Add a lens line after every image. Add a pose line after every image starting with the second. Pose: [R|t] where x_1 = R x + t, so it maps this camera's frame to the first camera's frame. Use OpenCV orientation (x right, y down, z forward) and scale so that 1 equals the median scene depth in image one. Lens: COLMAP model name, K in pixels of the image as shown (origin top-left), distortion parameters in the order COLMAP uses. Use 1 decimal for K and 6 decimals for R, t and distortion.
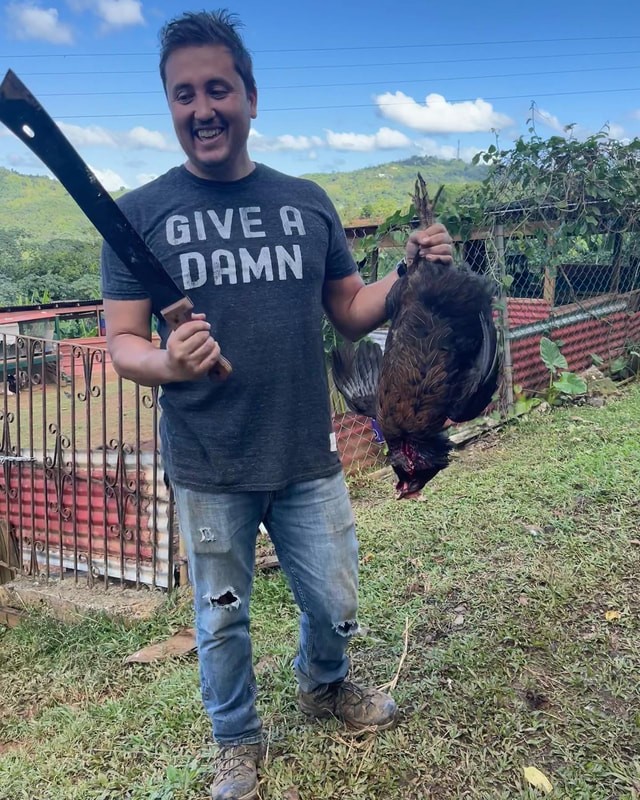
lens RADIAL K [[675.1, 0, 320.0], [0, 675.1, 400.0], [0, 0, 1]] dist [0.010589, 0.005071]
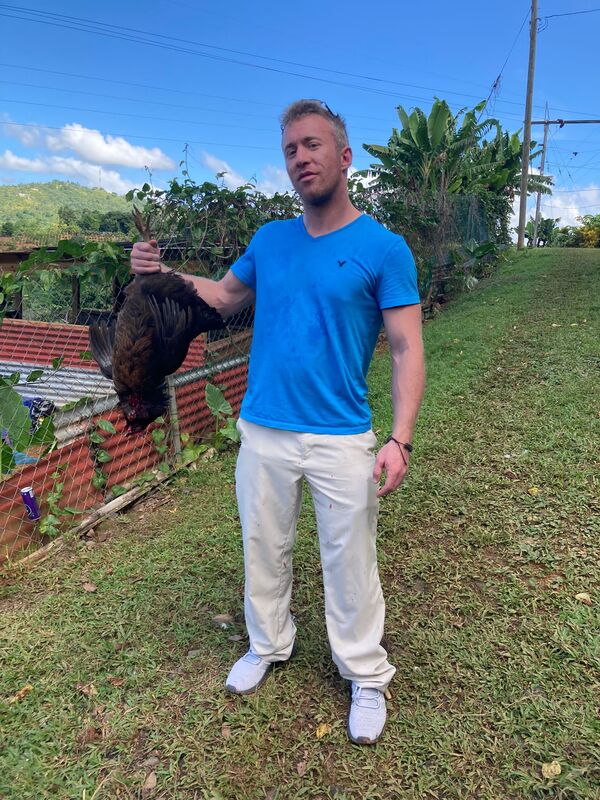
lens RADIAL K [[638.4, 0, 300.0], [0, 638.4, 400.0], [0, 0, 1]] dist [-0.001417, 0.001182]
pose [[0.883147, -0.038616, 0.467503, 0.012864], [0.051202, 0.998587, -0.014240, -0.047095], [-0.466293, 0.036513, 0.883877, 0.112466]]
